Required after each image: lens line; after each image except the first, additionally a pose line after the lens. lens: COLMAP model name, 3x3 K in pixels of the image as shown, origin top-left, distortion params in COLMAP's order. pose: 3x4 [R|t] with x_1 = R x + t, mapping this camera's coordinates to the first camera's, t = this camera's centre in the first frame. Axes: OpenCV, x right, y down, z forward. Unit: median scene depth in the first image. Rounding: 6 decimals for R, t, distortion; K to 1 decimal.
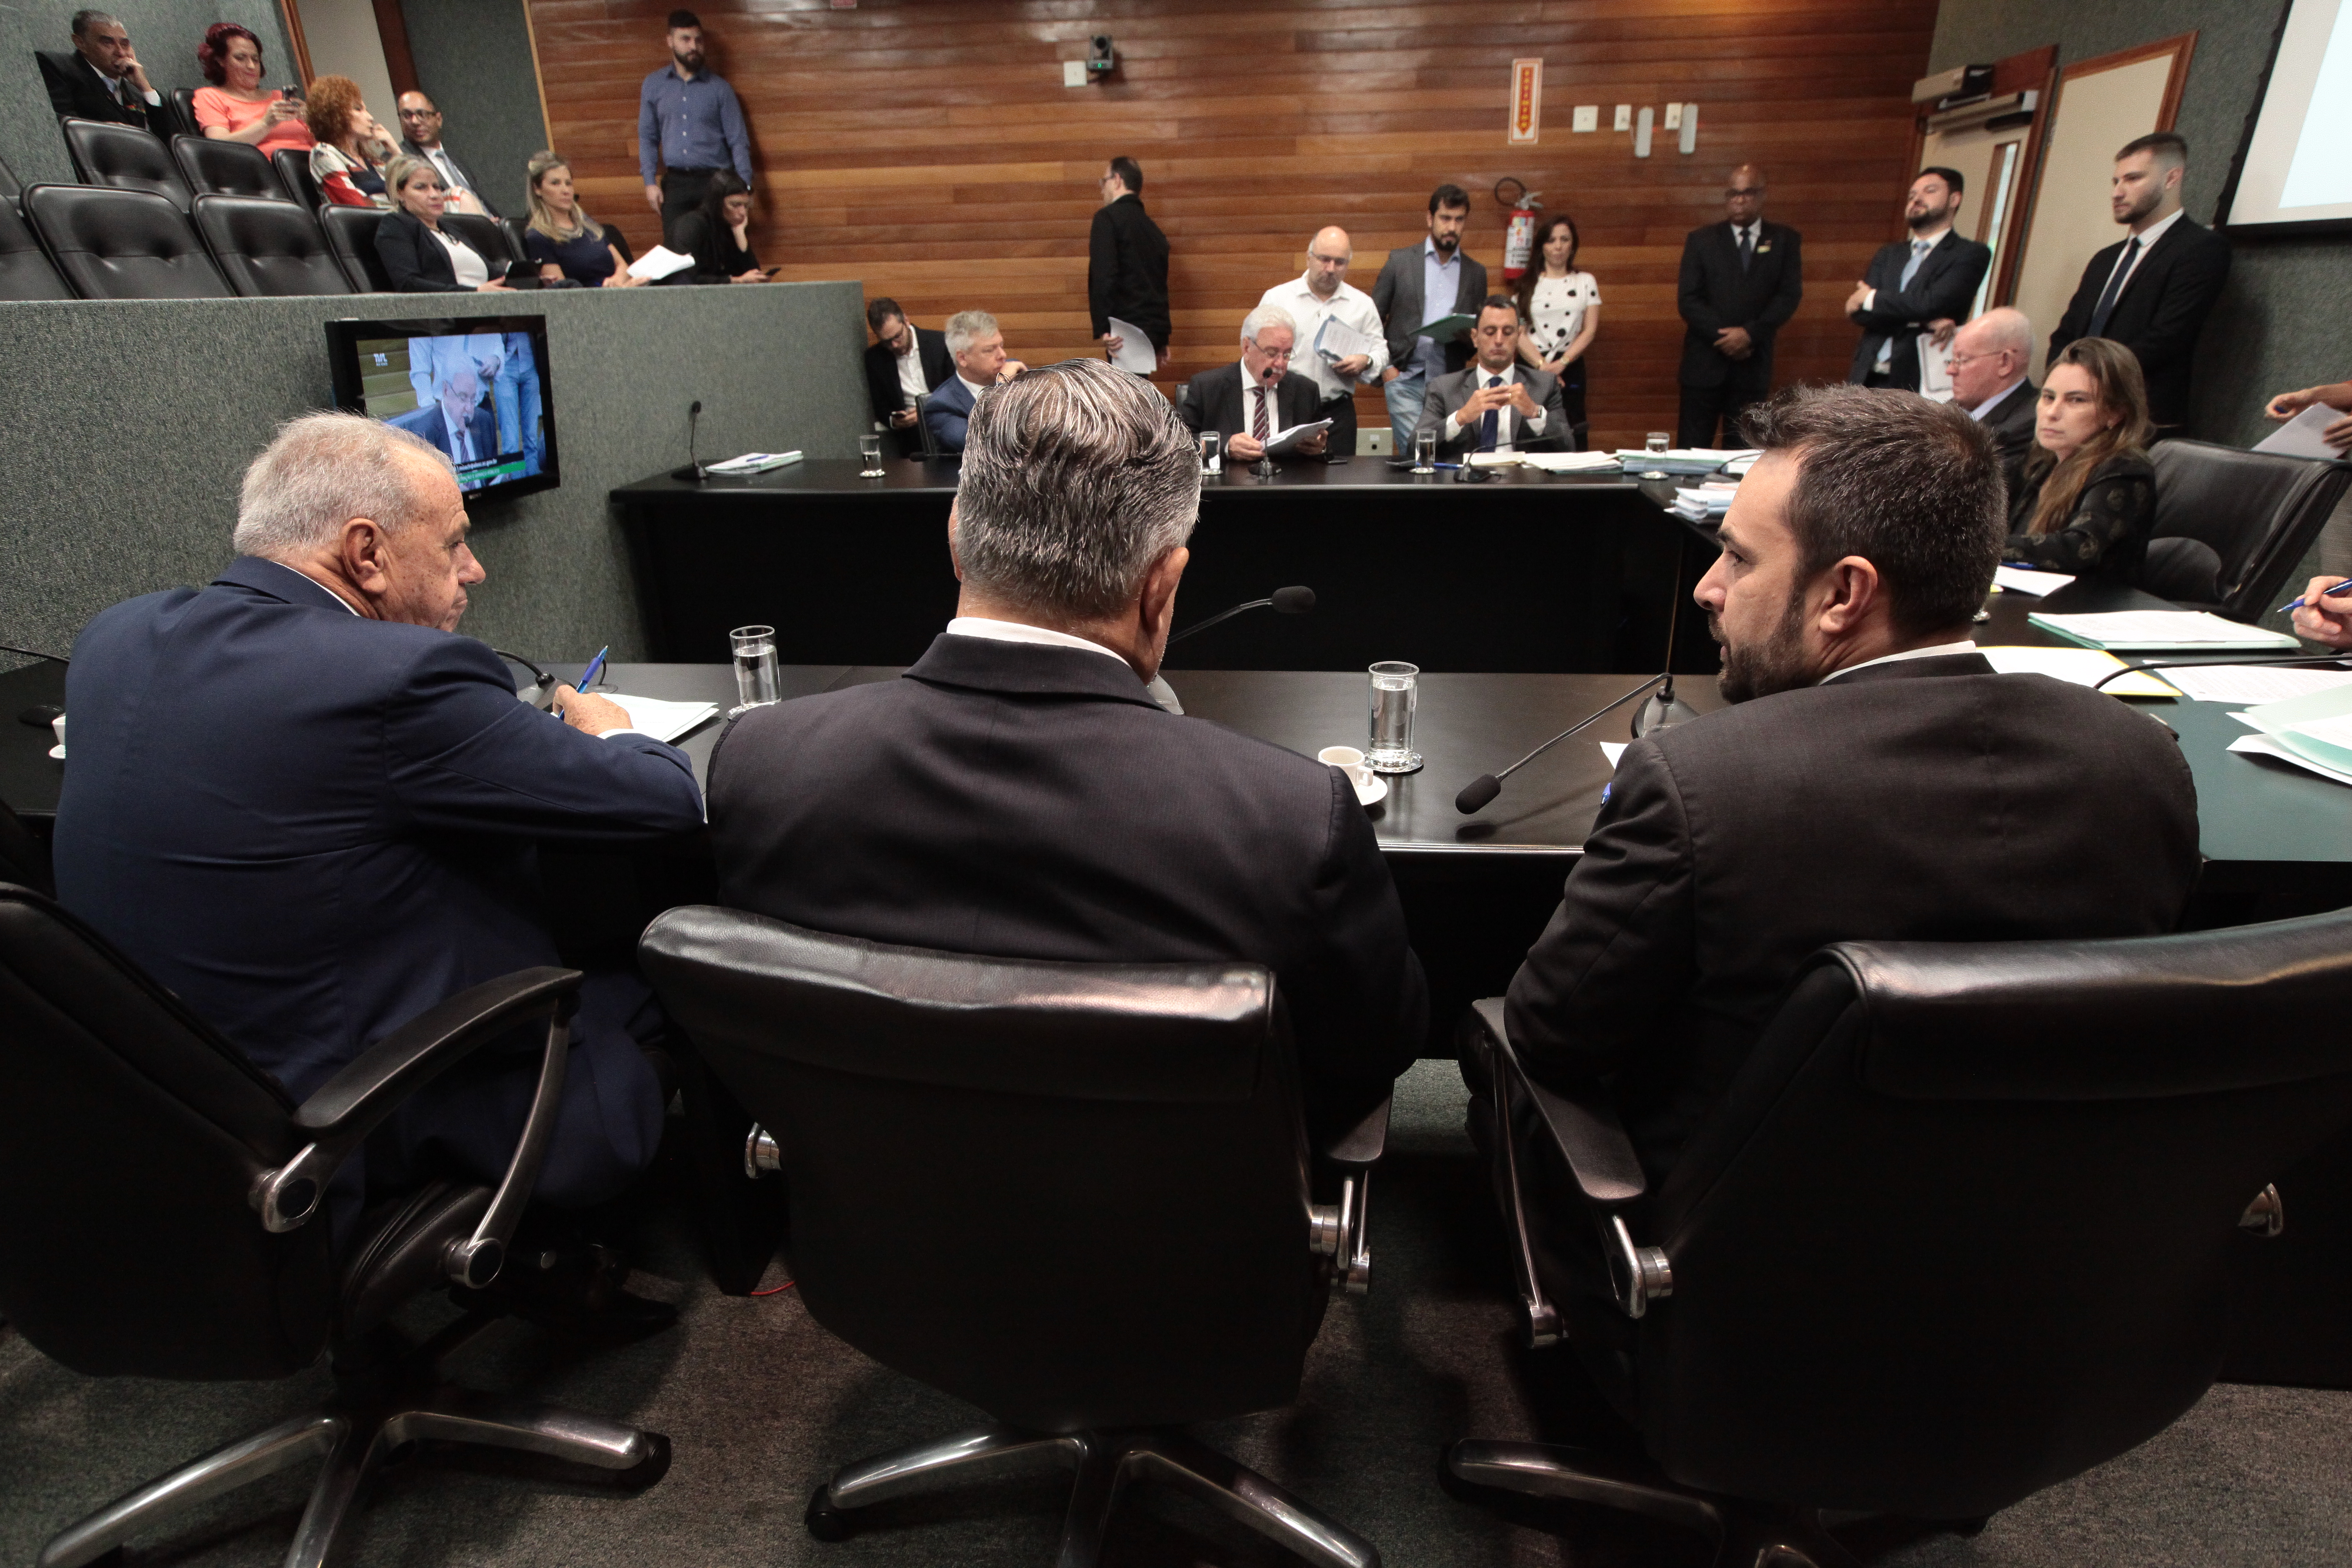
lens RADIAL K [[1257.8, 0, 1174.0], [0, 1257.8, 776.8], [0, 0, 1]] dist [0.007290, 0.003803]
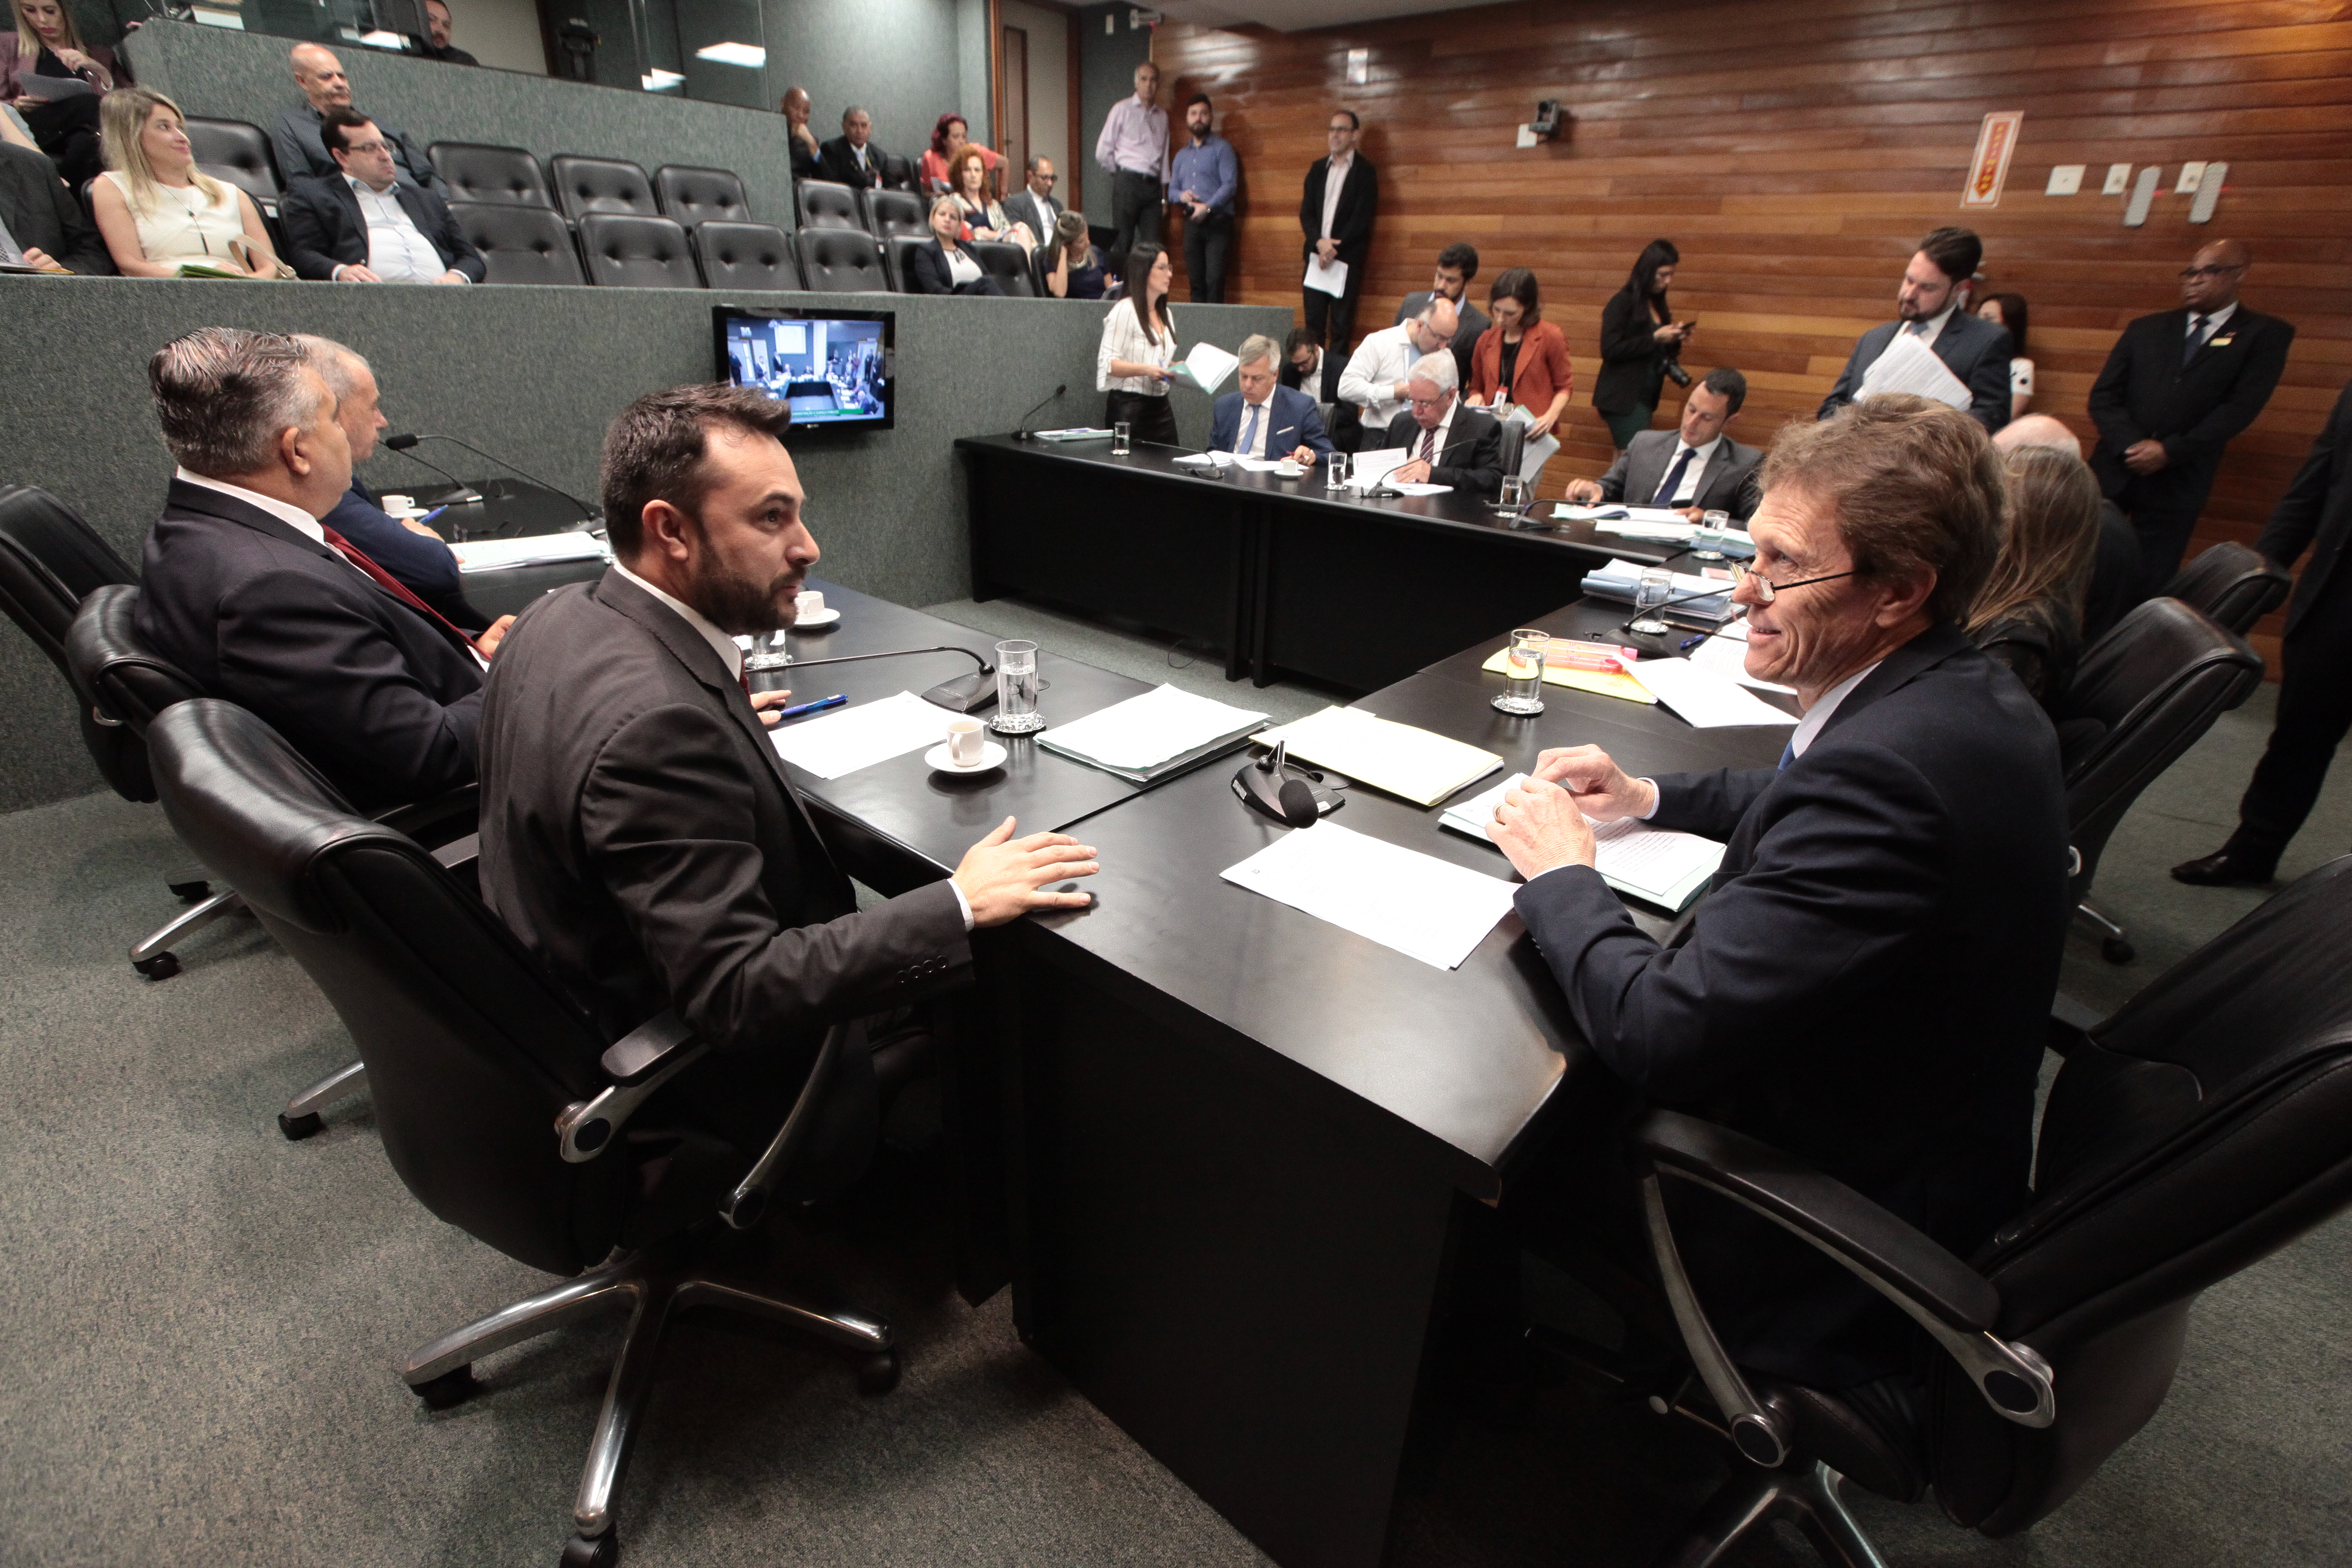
lens RADIAL K [[1111.2, 0, 1190.1], [0, 1111.2, 792.3], [0, 0, 1]] dist [0.000640, 0.003678]
pose [[0.816997, 0.283998, -0.501857, 0.340810], [-0.267379, 0.957670, 0.106660, -0.028997], [0.510905, 0.047045, 0.858349, 0.034117]]
